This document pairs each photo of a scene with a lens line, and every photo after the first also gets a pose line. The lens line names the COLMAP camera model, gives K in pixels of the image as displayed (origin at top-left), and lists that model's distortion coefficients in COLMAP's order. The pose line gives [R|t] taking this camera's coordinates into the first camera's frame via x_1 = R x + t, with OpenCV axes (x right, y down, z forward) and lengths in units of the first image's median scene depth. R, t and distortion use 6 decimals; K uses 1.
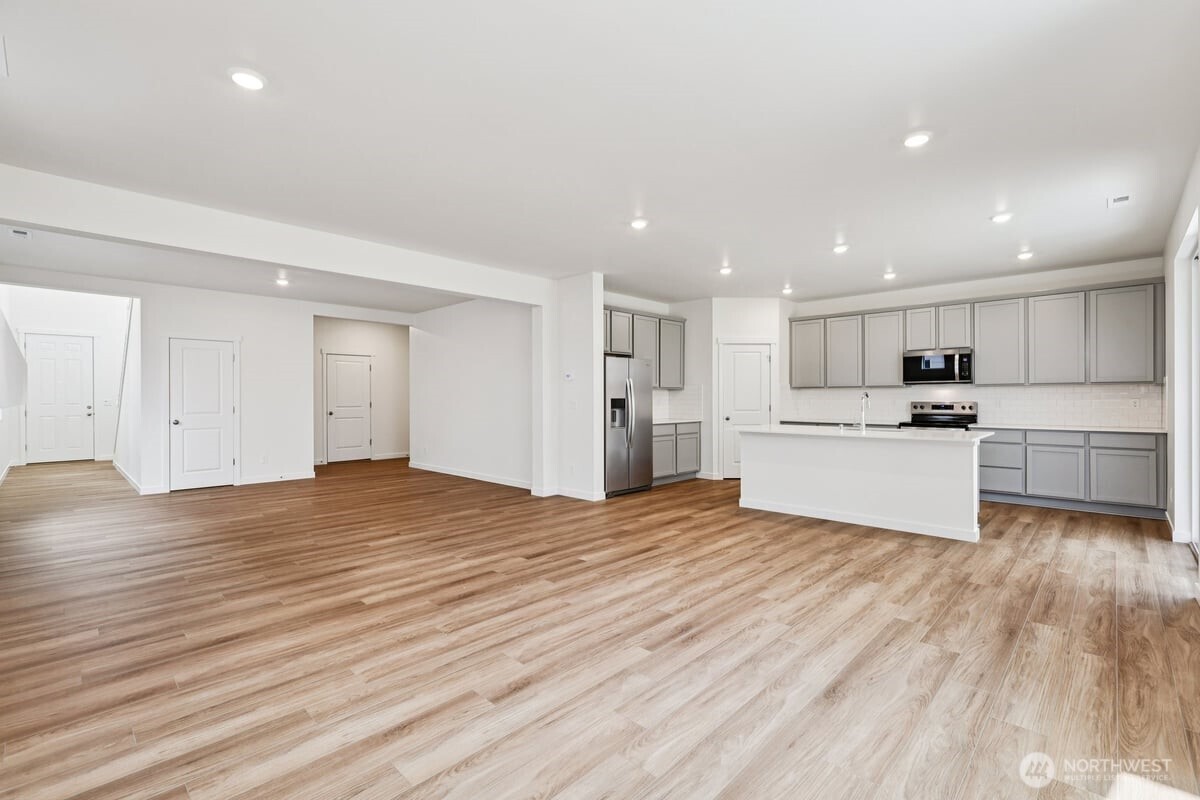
lens RADIAL K [[535.0, 0, 600.7], [0, 535.0, 399.3], [0, 0, 1]] dist [-0.007308, 0.002364]
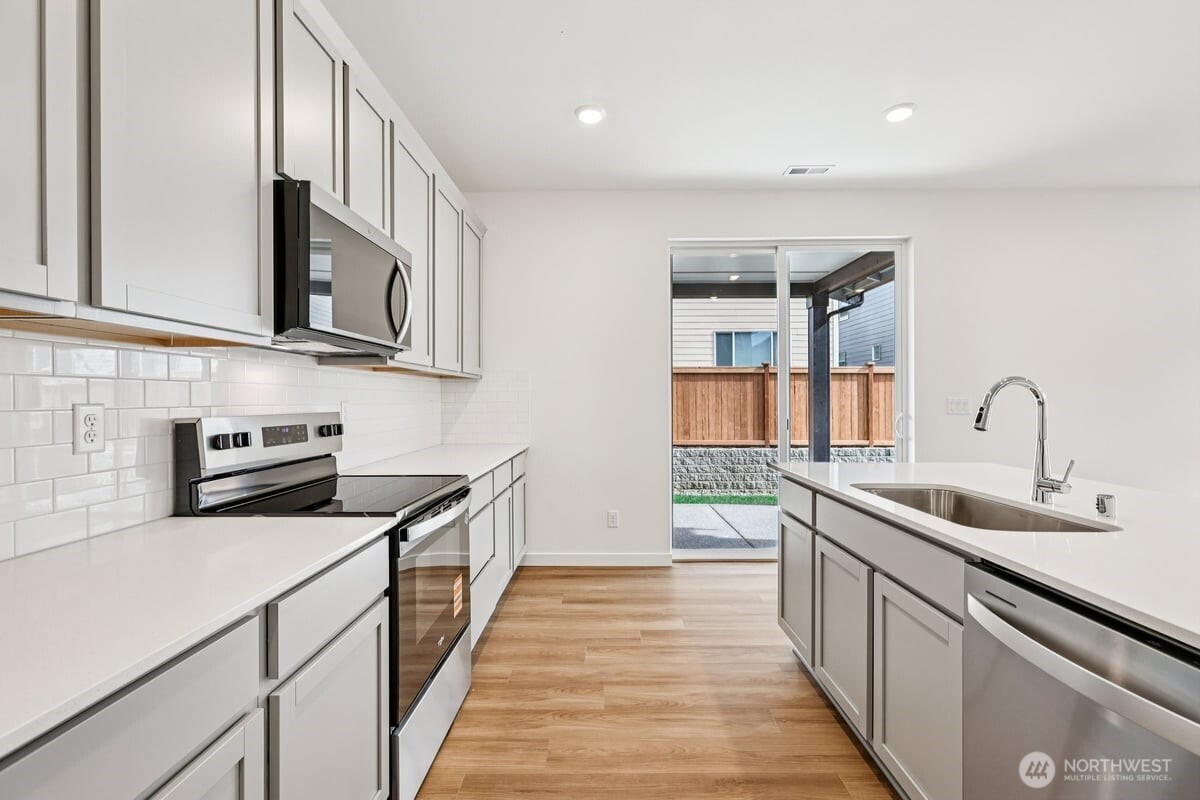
lens RADIAL K [[535.0, 0, 599.3], [0, 535.0, 399.3], [0, 0, 1]] dist [-0.007308, 0.002364]
pose [[-0.681618, 0.004542, 0.731694, 0.410019], [0.007192, 0.999974, 0.000491, -0.001937], [-0.731673, 0.005597, -0.681633, 1.294654]]
